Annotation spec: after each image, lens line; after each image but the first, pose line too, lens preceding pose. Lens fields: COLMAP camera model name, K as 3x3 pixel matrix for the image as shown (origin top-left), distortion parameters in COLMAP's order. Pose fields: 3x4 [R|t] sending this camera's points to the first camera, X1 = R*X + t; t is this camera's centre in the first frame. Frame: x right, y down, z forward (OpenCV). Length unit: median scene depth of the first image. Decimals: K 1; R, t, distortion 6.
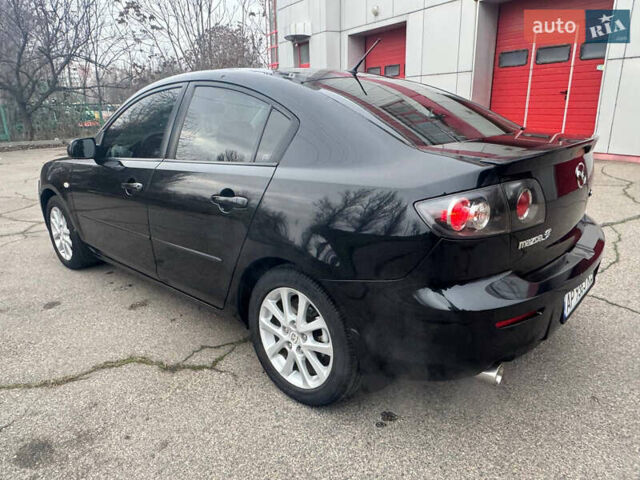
lens RADIAL K [[463.9, 0, 320.0], [0, 463.9, 240.0], [0, 0, 1]] dist [-0.000919, 0.000179]
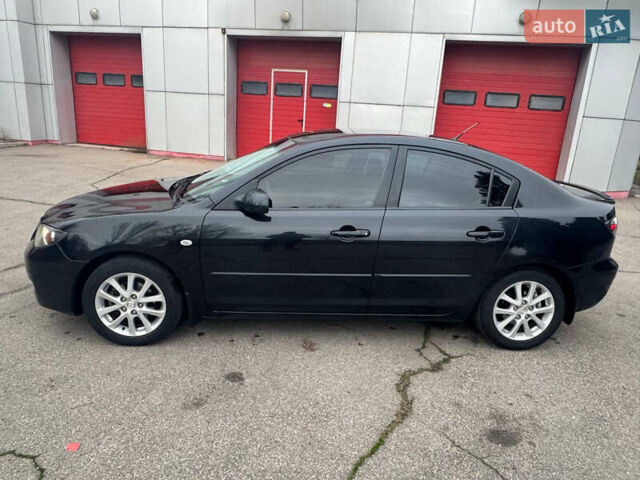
lens RADIAL K [[463.9, 0, 320.0], [0, 463.9, 240.0], [0, 0, 1]] dist [-0.000919, 0.000179]
pose [[0.663771, -0.141536, 0.734422, -1.083706], [0.140029, 0.988086, 0.063863, -0.155415], [-0.734711, 0.060449, 0.675682, 0.254919]]
